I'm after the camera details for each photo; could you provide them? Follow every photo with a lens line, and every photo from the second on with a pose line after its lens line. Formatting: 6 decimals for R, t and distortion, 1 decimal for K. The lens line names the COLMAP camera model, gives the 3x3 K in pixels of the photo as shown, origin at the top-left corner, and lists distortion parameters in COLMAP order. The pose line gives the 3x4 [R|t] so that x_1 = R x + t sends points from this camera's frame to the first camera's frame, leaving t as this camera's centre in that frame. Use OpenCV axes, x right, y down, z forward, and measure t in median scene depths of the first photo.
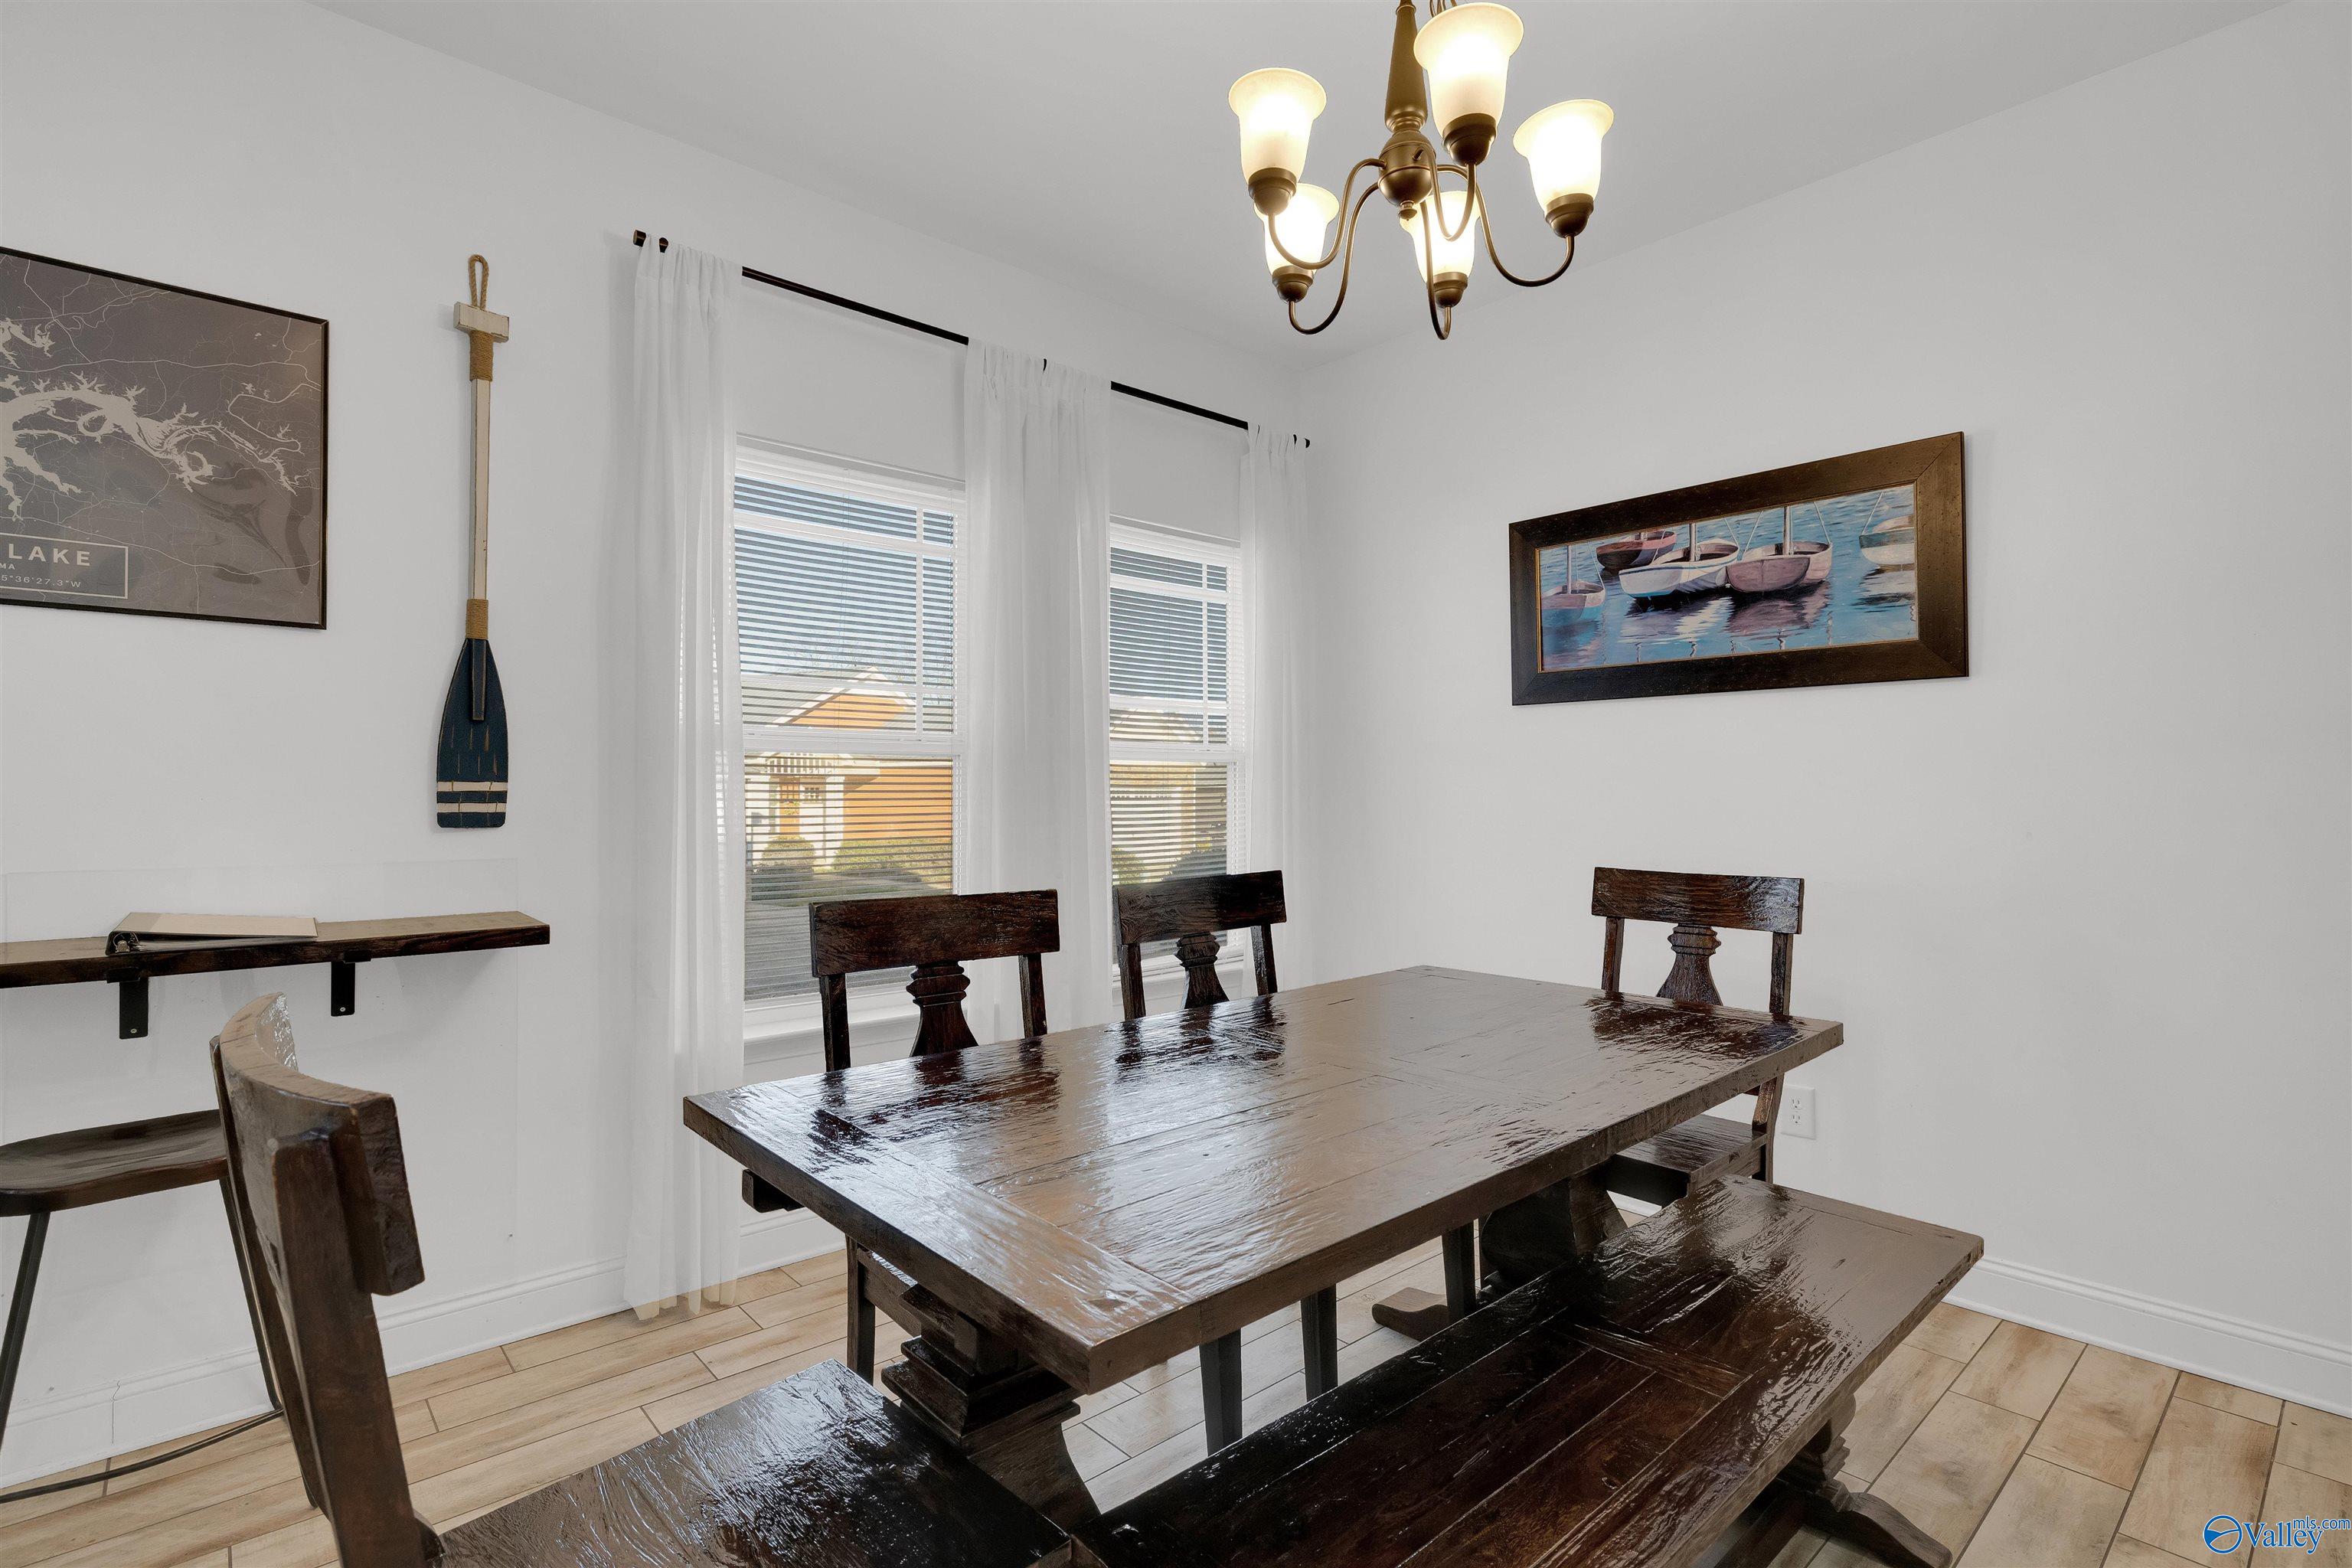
lens RADIAL K [[1127.8, 0, 1162.9], [0, 1127.8, 772.6], [0, 0, 1]] dist [-0.003162, 0.000952]
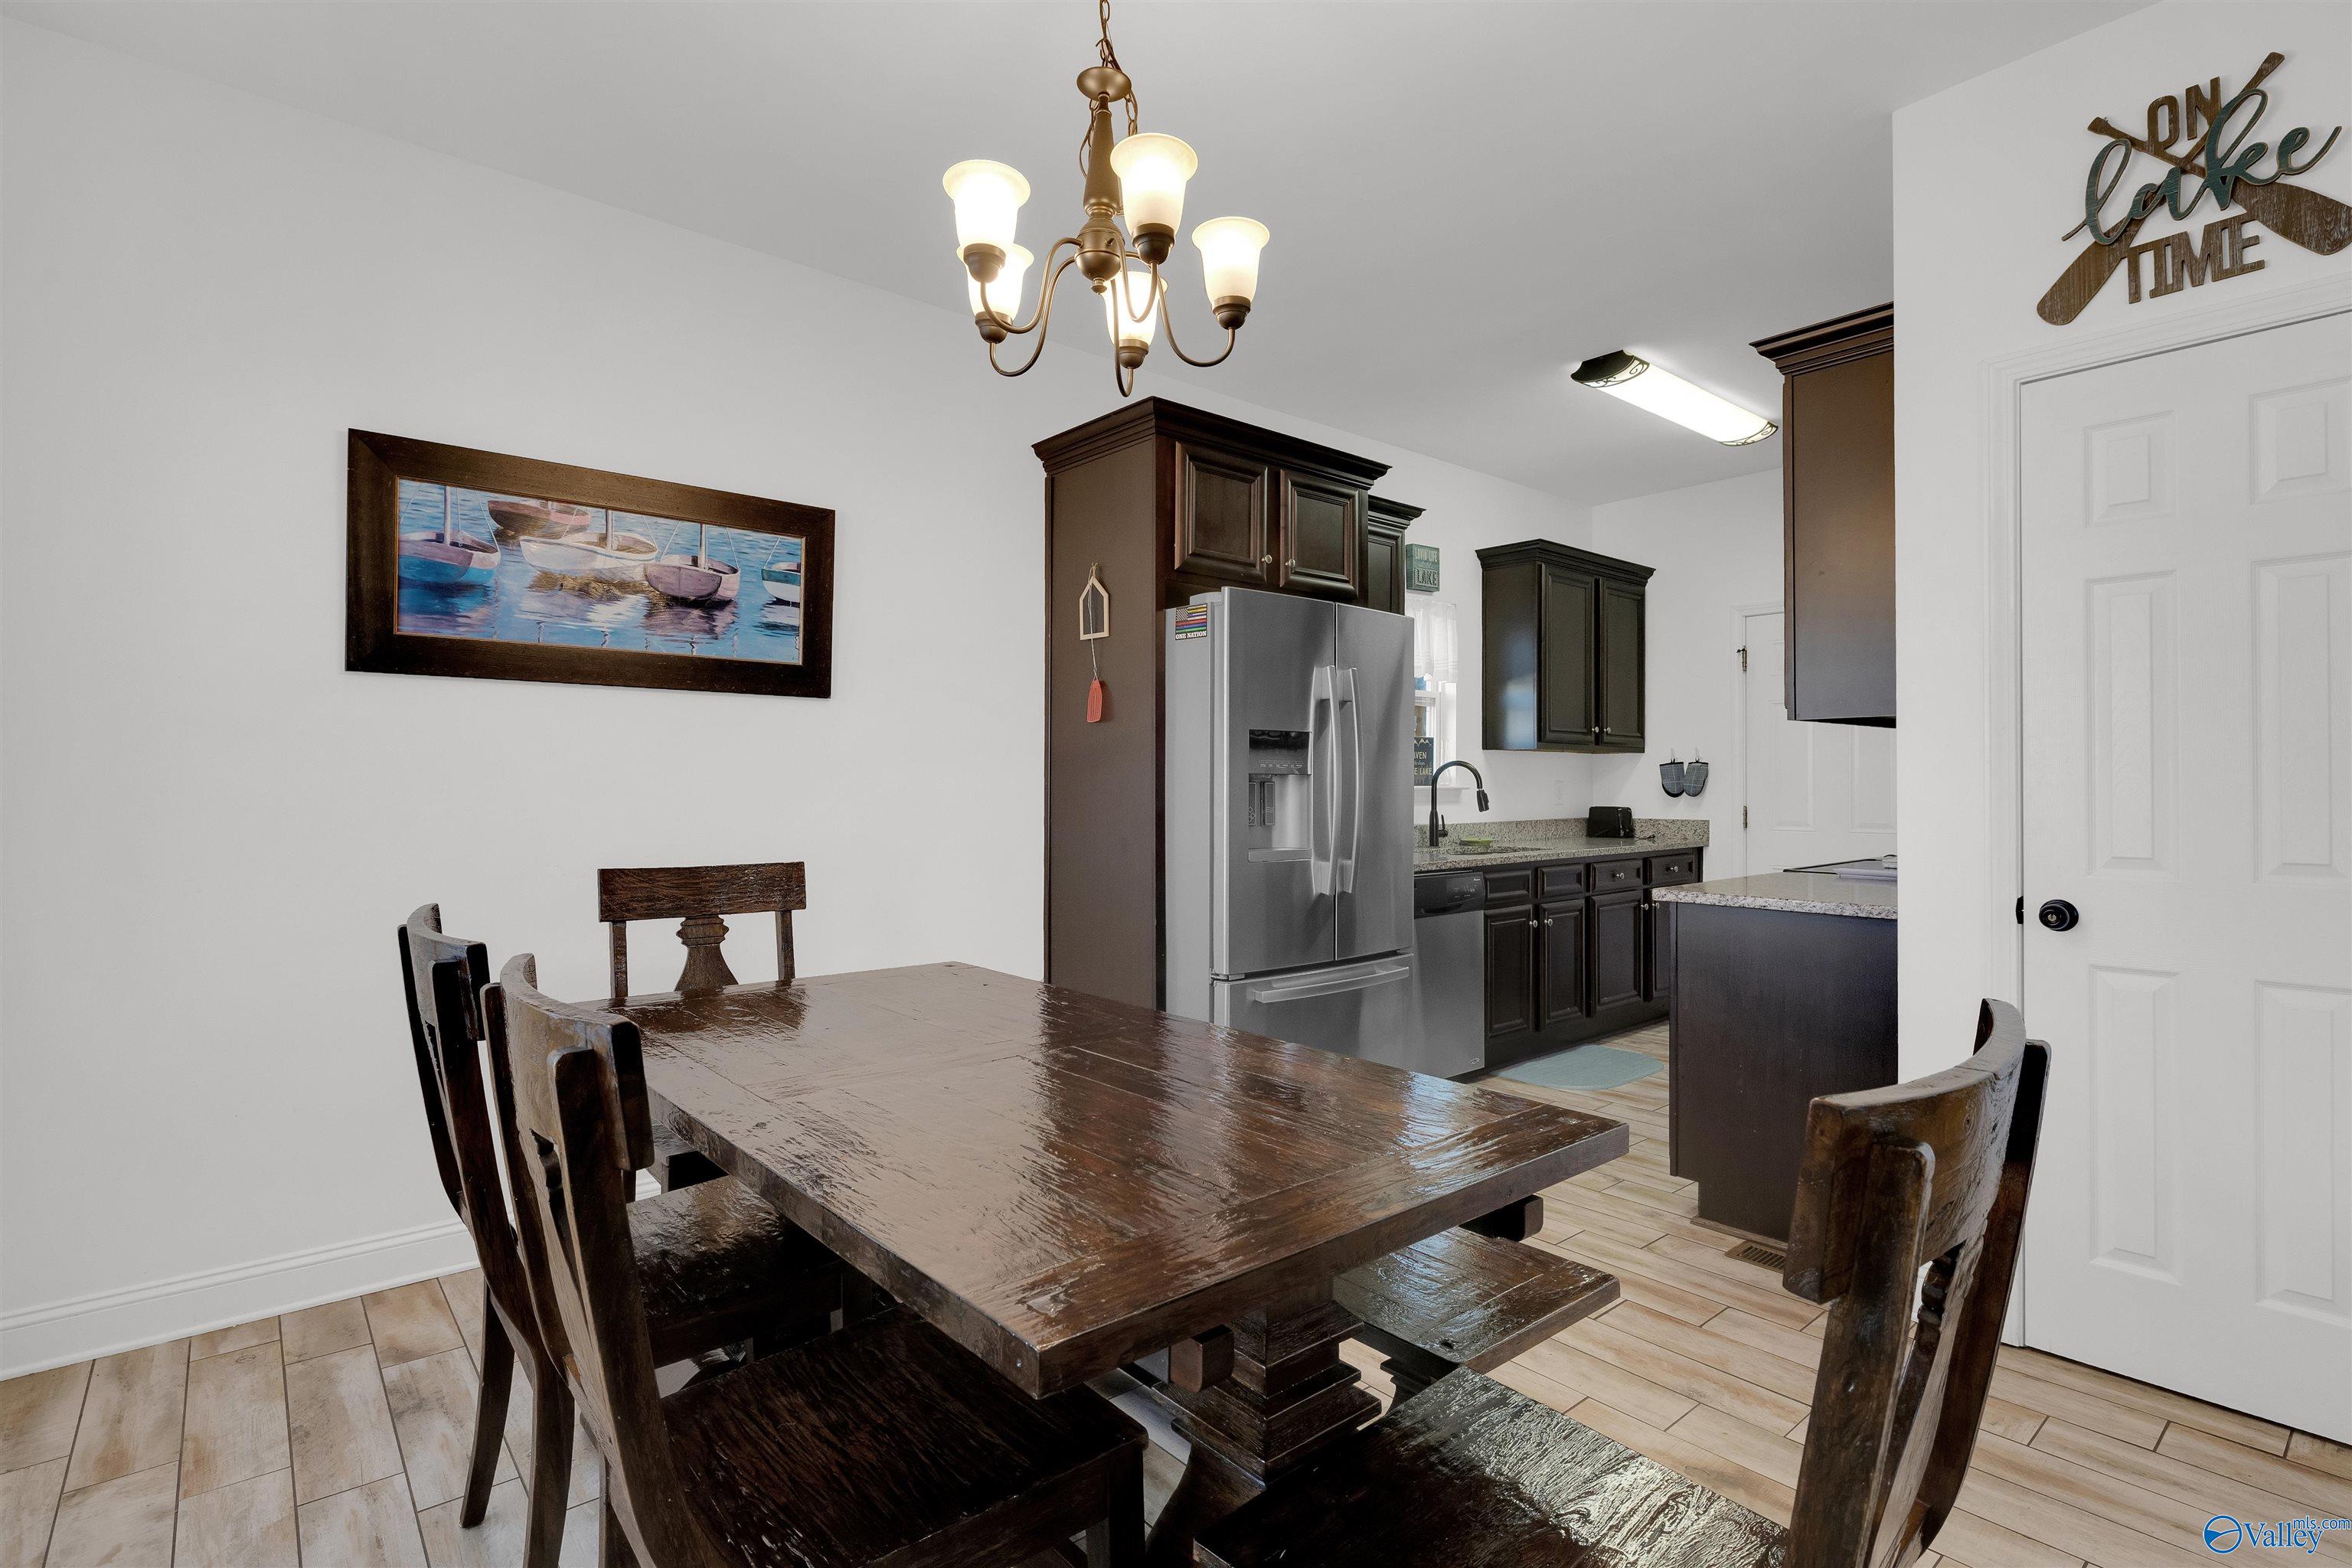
lens RADIAL K [[1127.8, 0, 1174.3], [0, 1127.8, 772.6], [0, 0, 1]] dist [-0.003162, 0.000952]
pose [[0.016213, 0.013929, 0.999772, -0.529515], [-0.021100, 0.999685, -0.013586, 0.008707], [-0.999646, -0.020875, 0.016502, 0.530312]]
